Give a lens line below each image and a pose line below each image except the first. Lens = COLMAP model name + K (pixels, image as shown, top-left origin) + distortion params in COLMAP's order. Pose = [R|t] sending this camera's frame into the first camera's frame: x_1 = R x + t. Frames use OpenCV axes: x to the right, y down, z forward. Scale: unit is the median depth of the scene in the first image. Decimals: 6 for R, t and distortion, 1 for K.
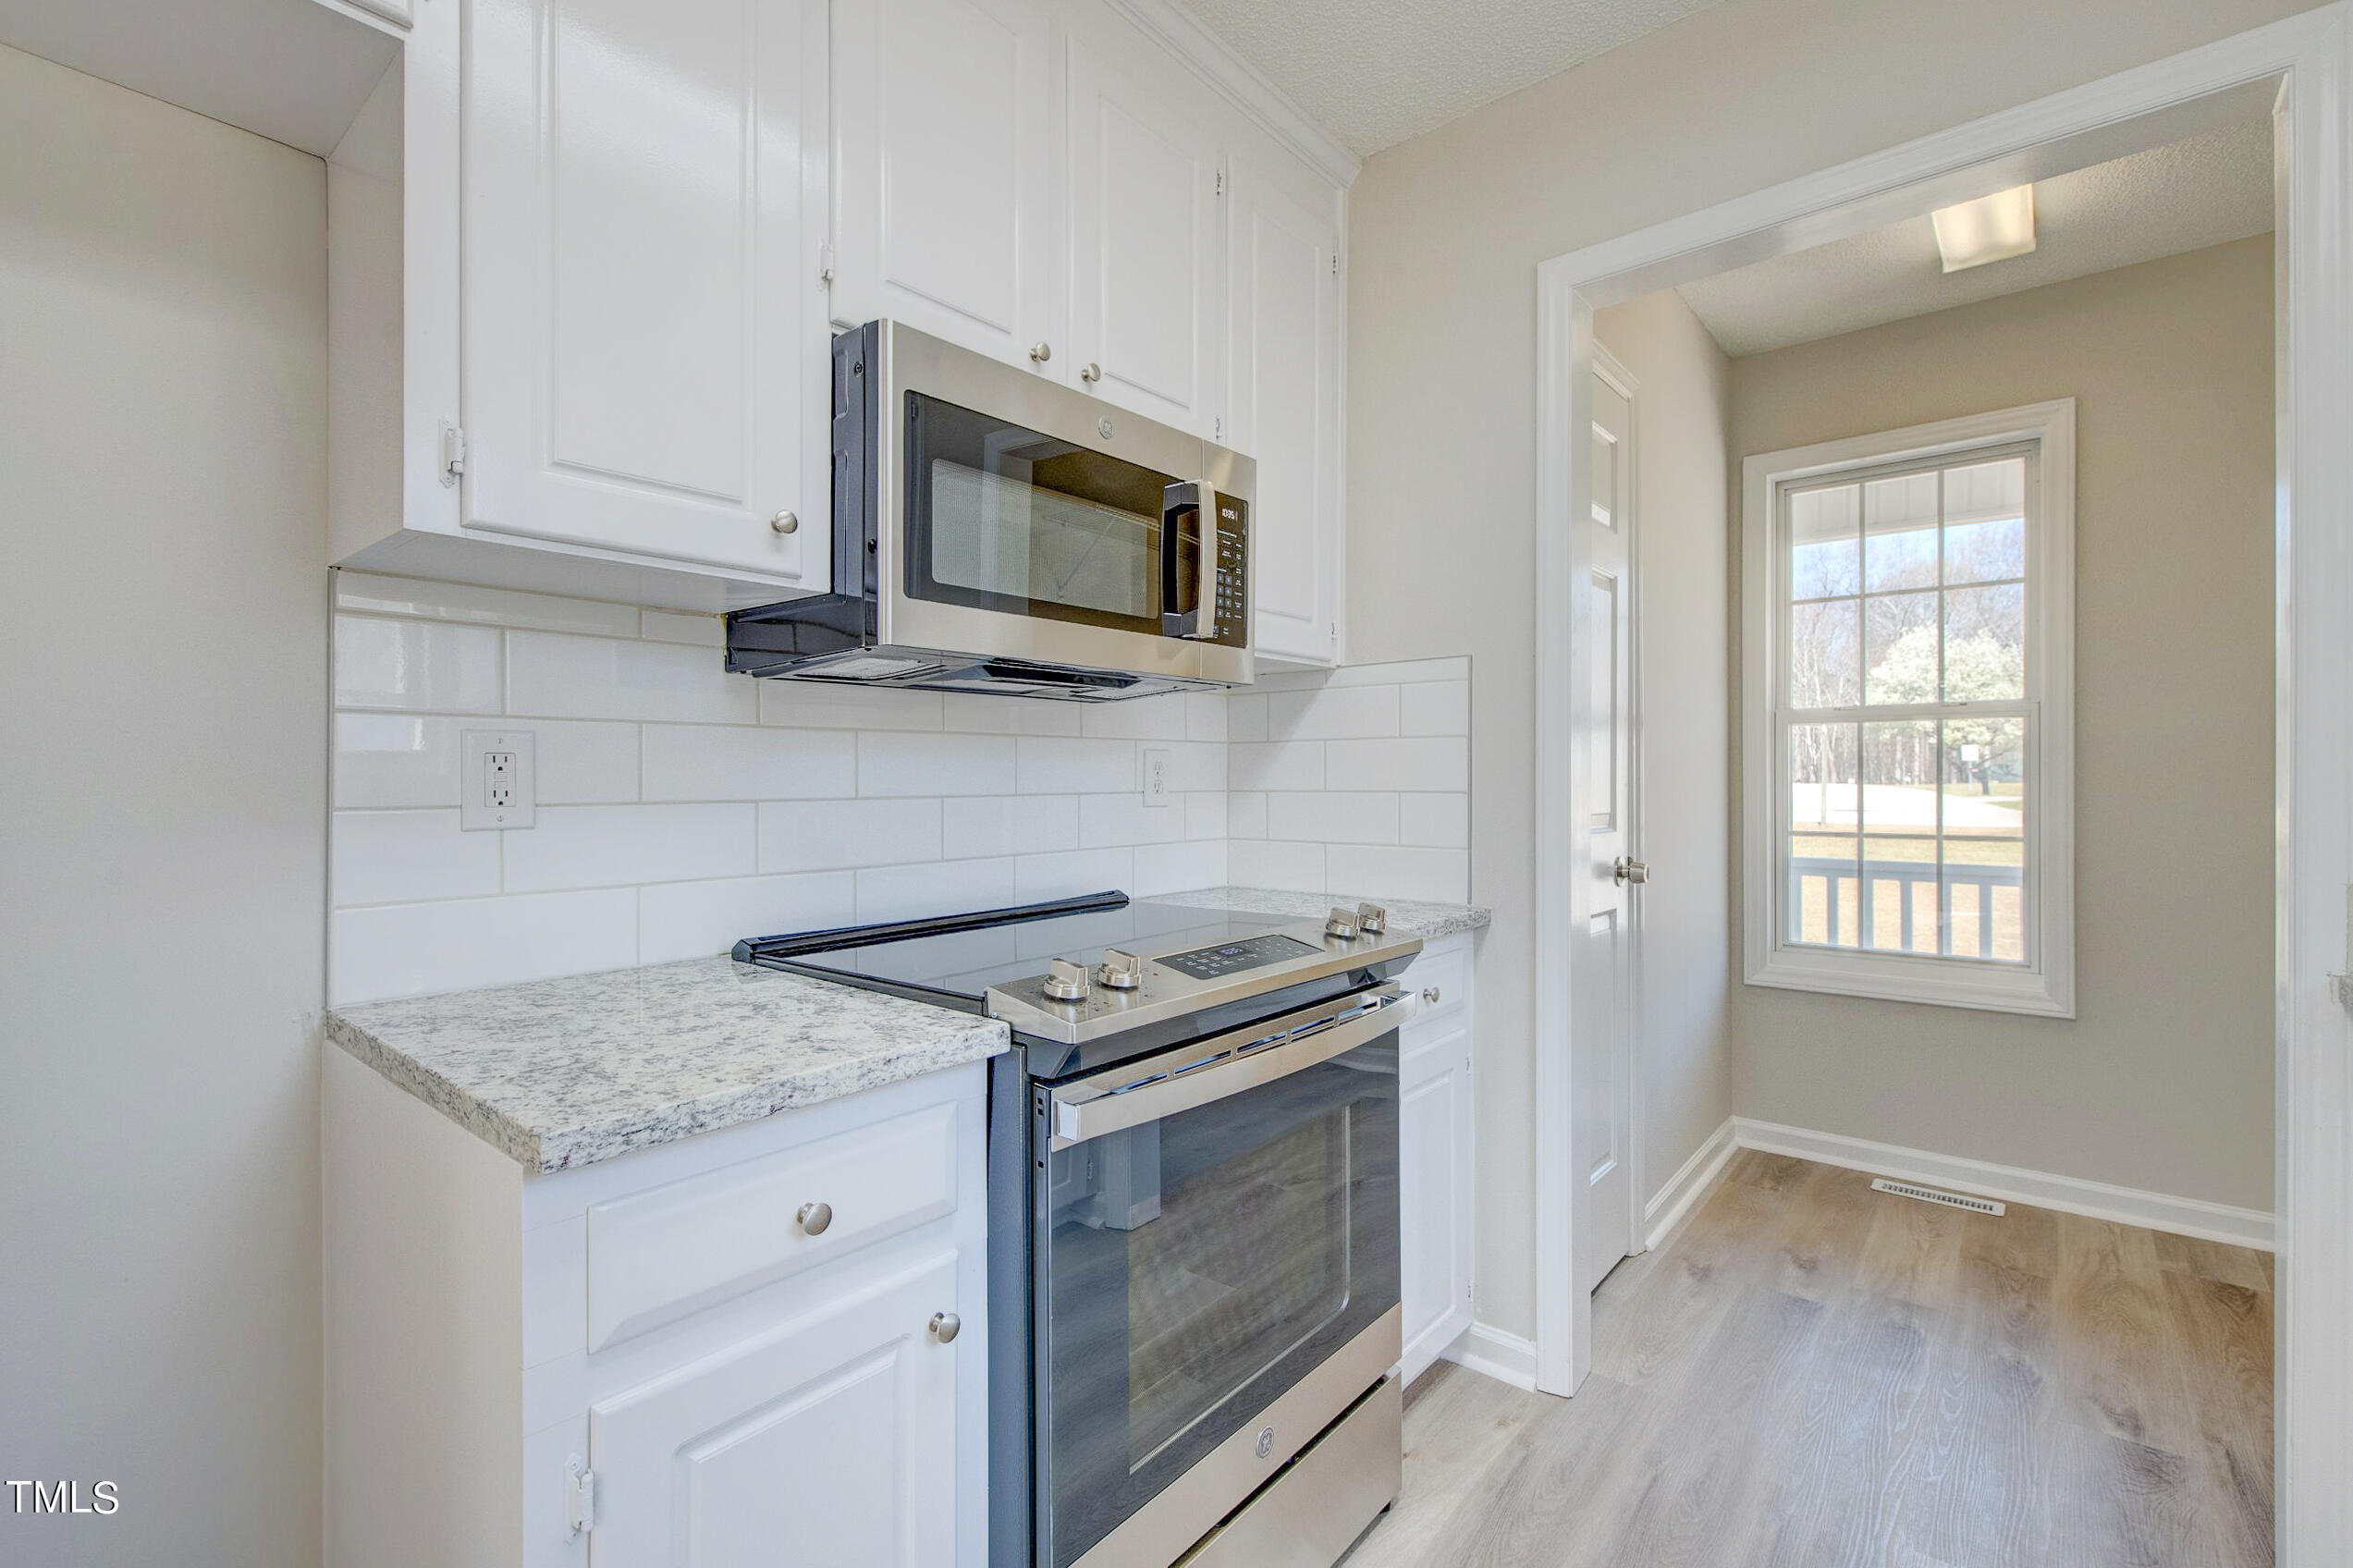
lens RADIAL K [[1062.7, 0, 1167.0], [0, 1062.7, 784.7], [0, 0, 1]] dist [0.020285, -0.008661]
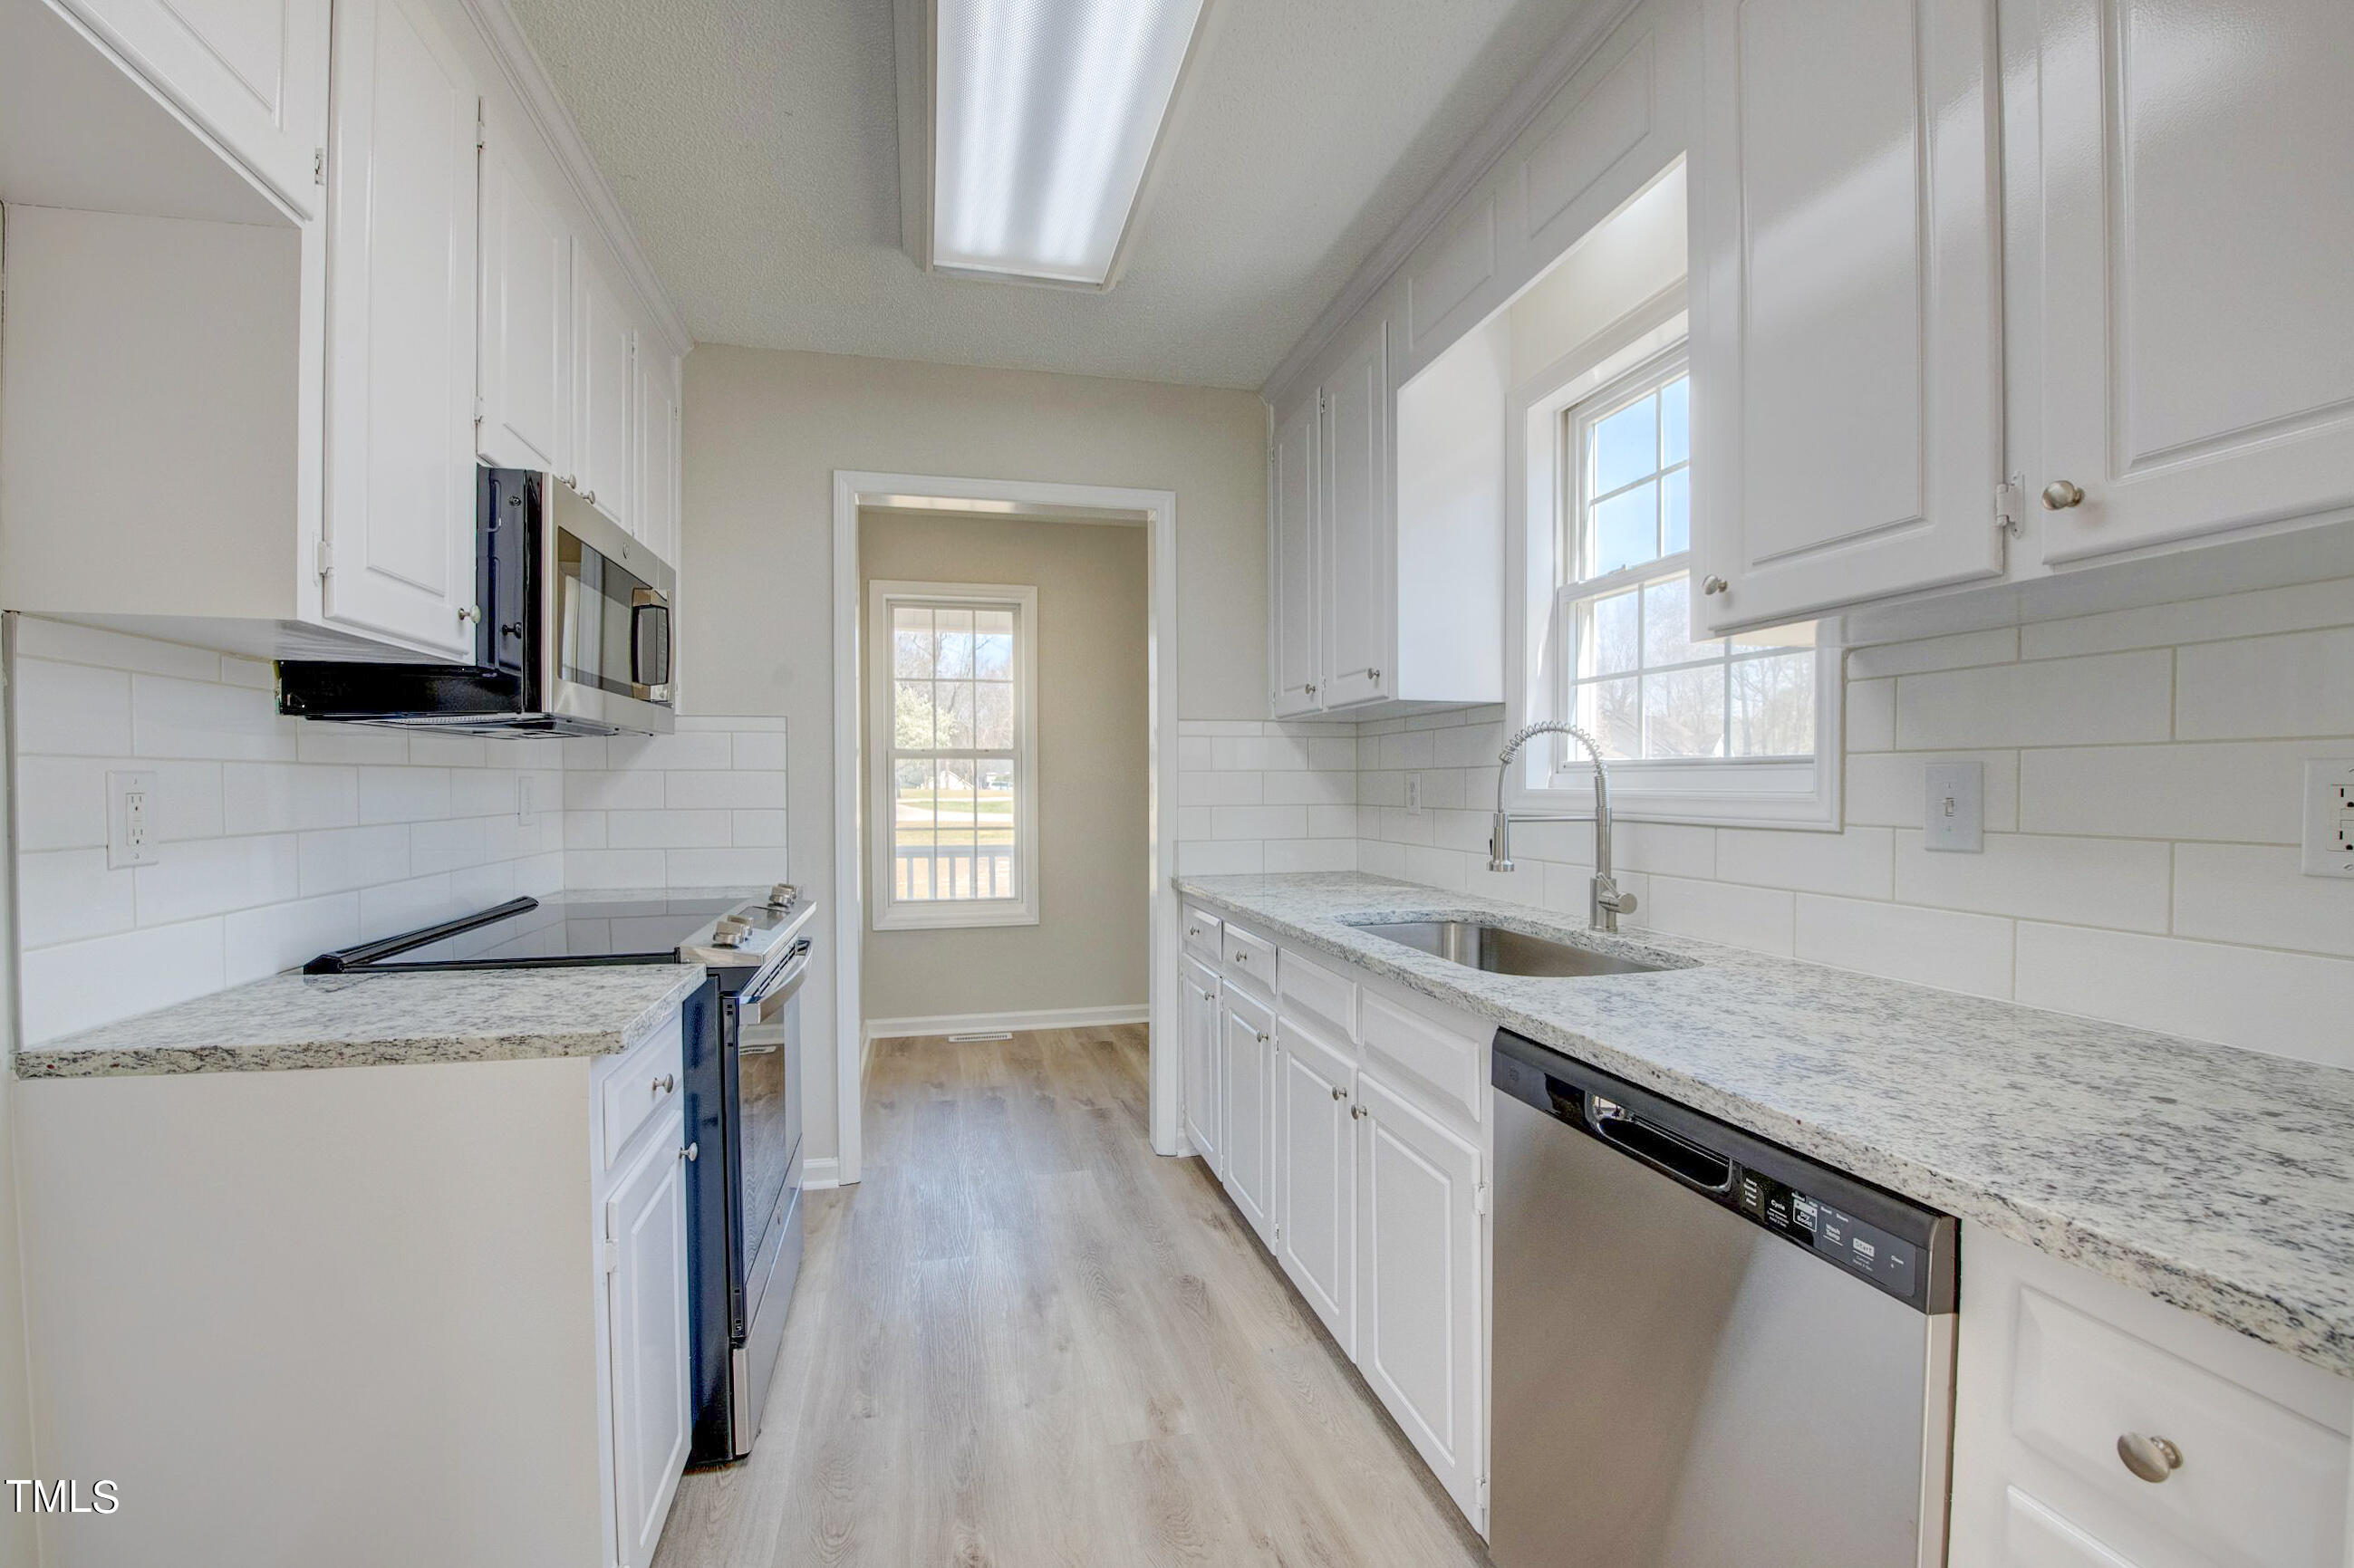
lens RADIAL K [[977.4, 0, 1170.3], [0, 977.4, 803.4], [0, 0, 1]] dist [-0.001258, -0.000267]
pose [[0.591604, -0.012764, 0.806128, -0.408645], [0.000923, 0.999885, 0.015154, -0.017001], [-0.806228, -0.008221, 0.591547, -0.191731]]
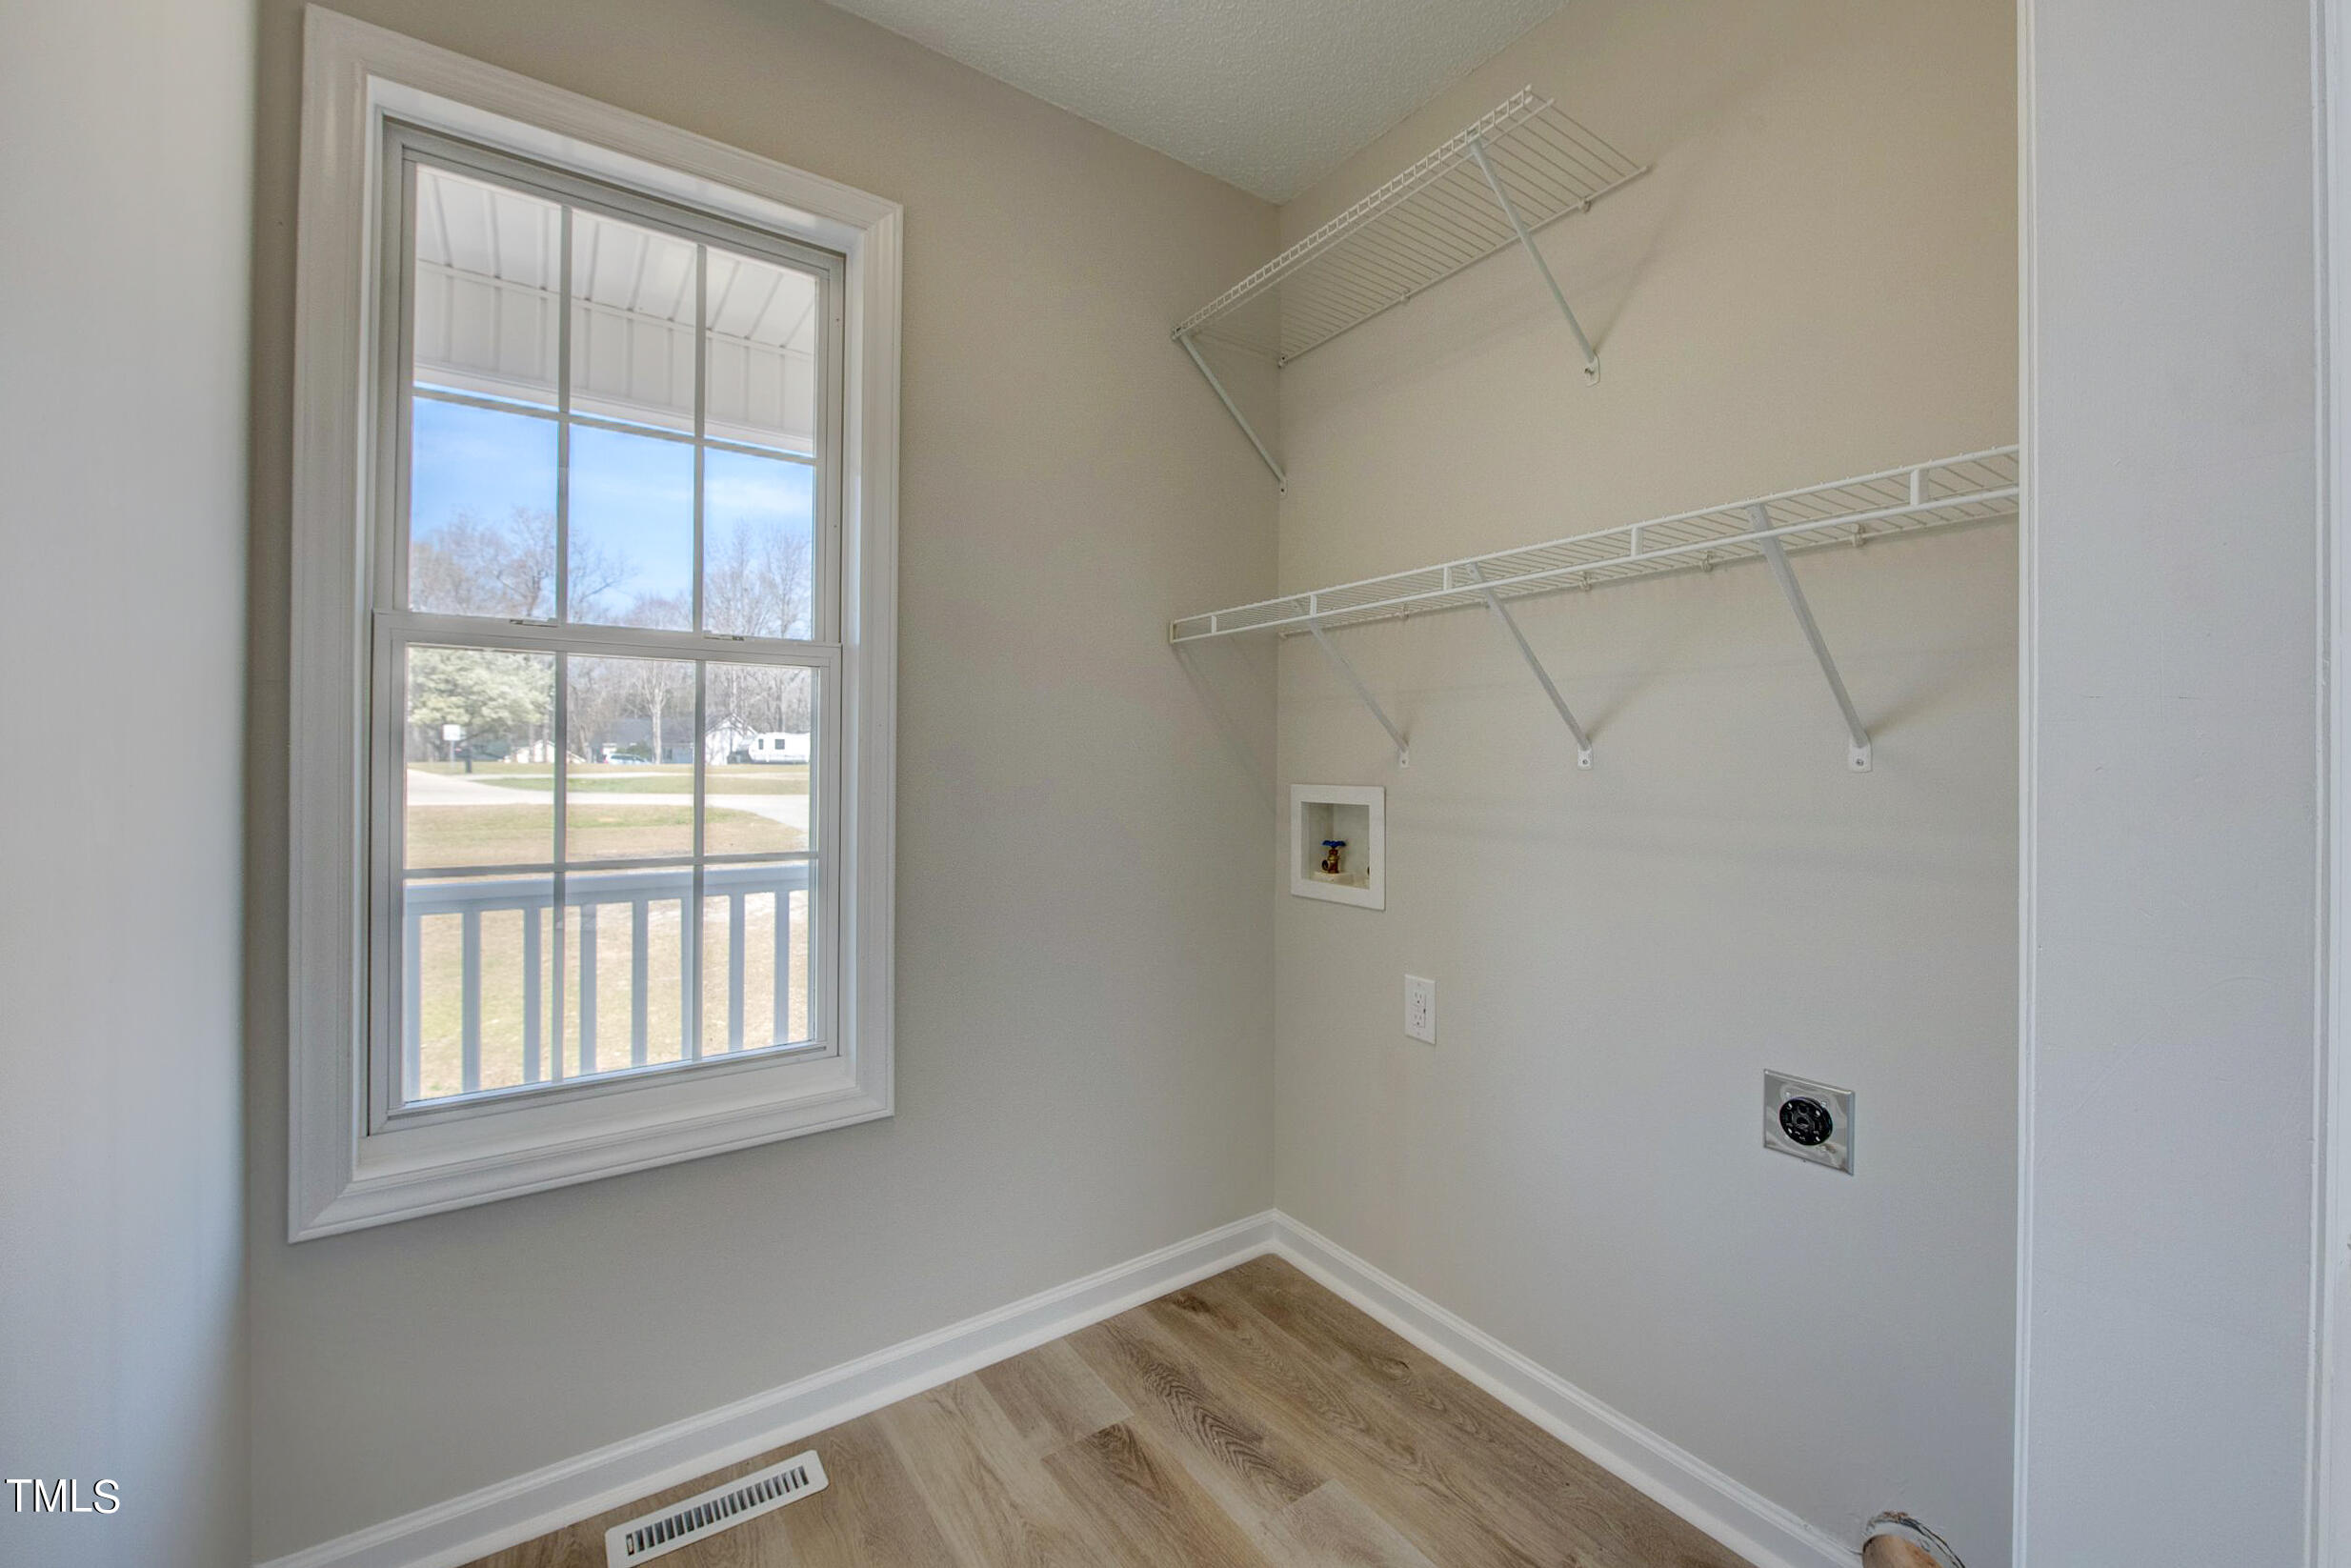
lens RADIAL K [[940.8, 0, 1232.6], [0, 940.8, 766.9], [0, 0, 1]] dist [-0.001381, -0.000433]
pose [[0.220134, 0.004813, 0.975458, 0.336186], [-0.008425, 0.999960, -0.003032, -0.003733], [-0.975433, -0.007550, 0.220166, 0.719673]]
